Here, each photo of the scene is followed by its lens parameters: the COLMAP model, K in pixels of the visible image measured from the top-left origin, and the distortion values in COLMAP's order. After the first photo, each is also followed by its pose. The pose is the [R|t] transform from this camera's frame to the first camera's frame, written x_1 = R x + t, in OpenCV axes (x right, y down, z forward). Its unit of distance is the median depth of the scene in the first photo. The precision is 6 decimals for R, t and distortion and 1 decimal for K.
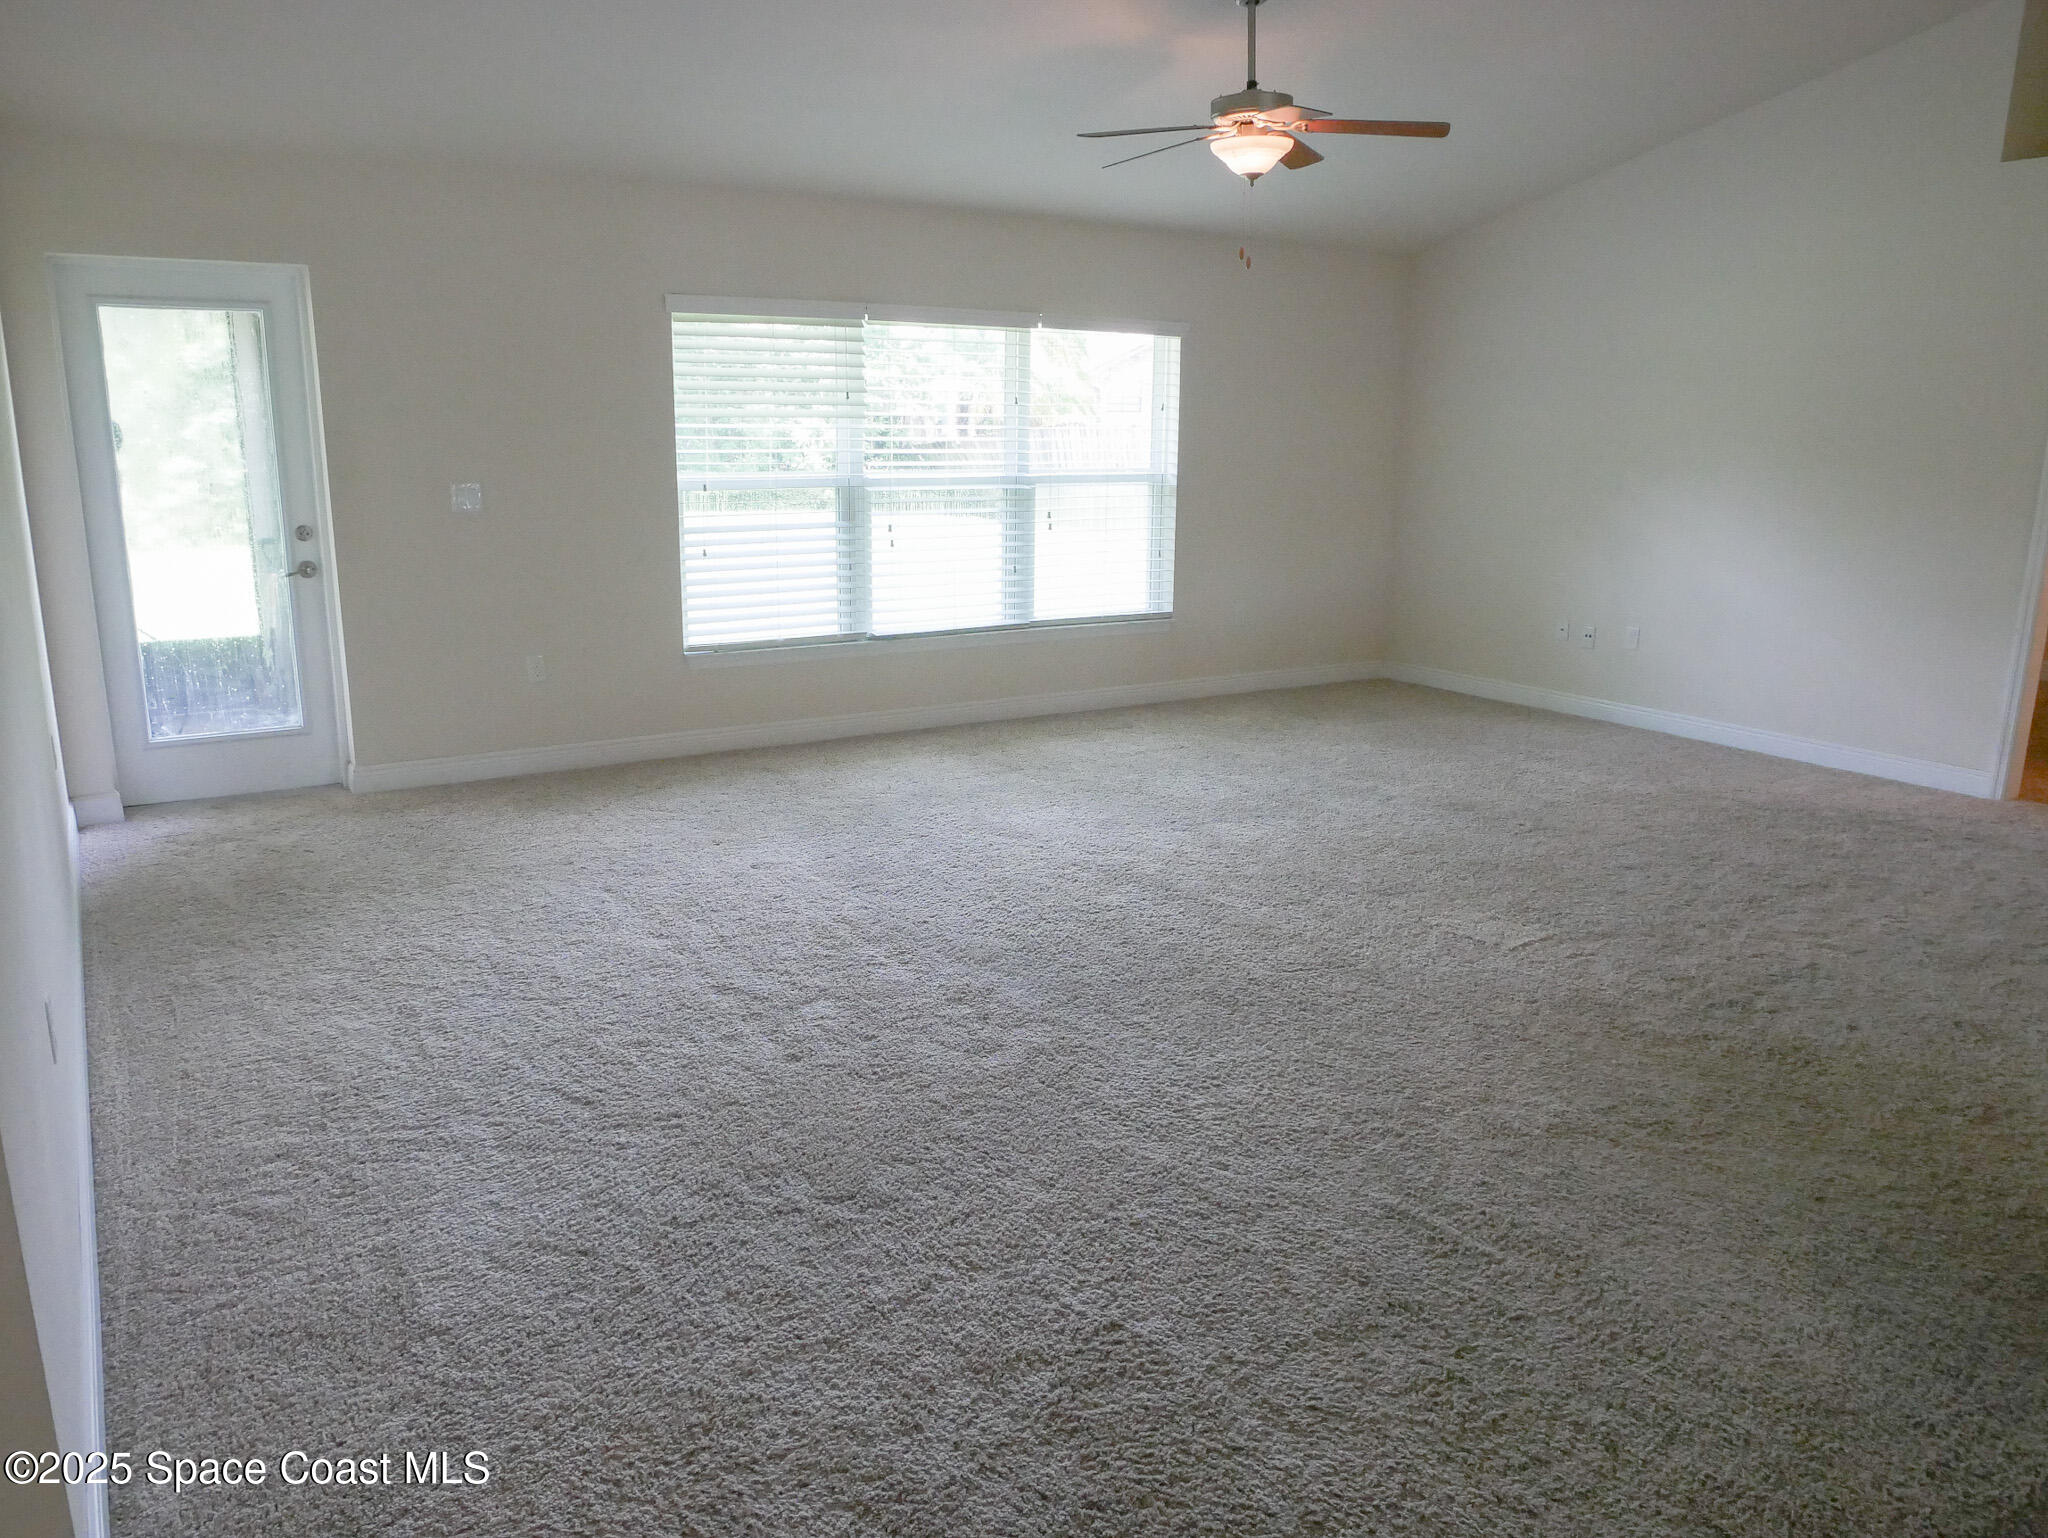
lens RADIAL K [[1460.7, 0, 1023.0], [0, 1460.7, 772.9], [0, 0, 1]] dist [-0.050497, 0.023930]
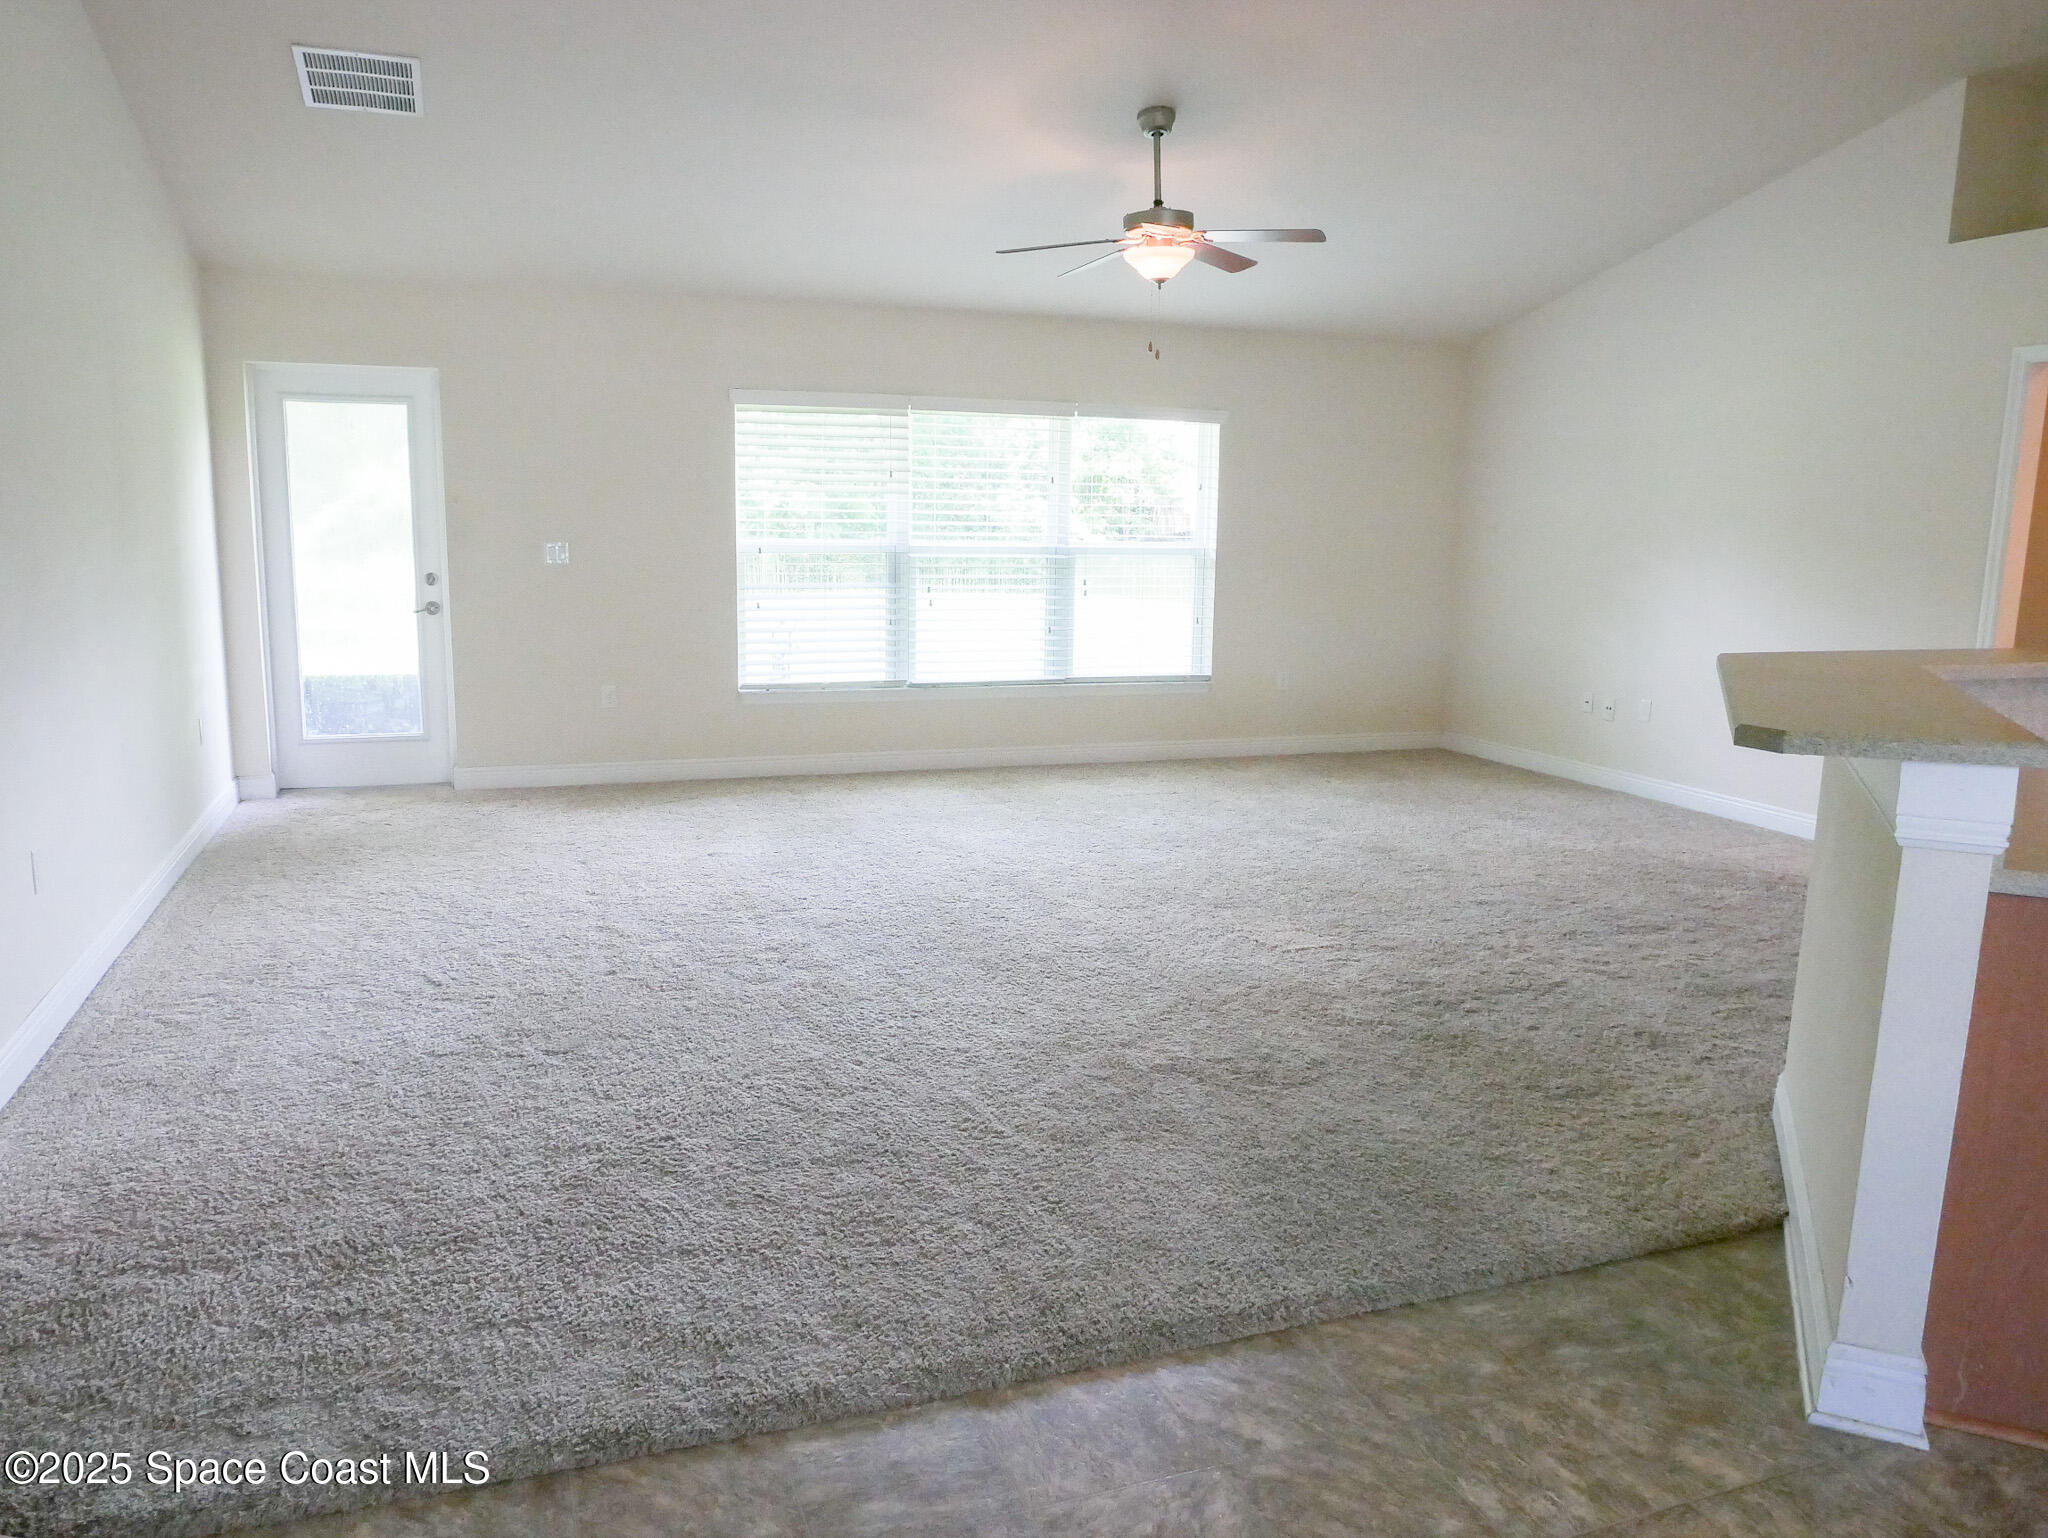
lens RADIAL K [[1460.7, 0, 1018.2], [0, 1460.7, 769.7], [0, 0, 1]] dist [-0.050497, 0.023930]
pose [[0.976671, 0.042584, -0.210478, 0.292896], [-0.056378, 0.996606, -0.059978, 0.048751], [0.207209, 0.070445, 0.975757, -0.117042]]
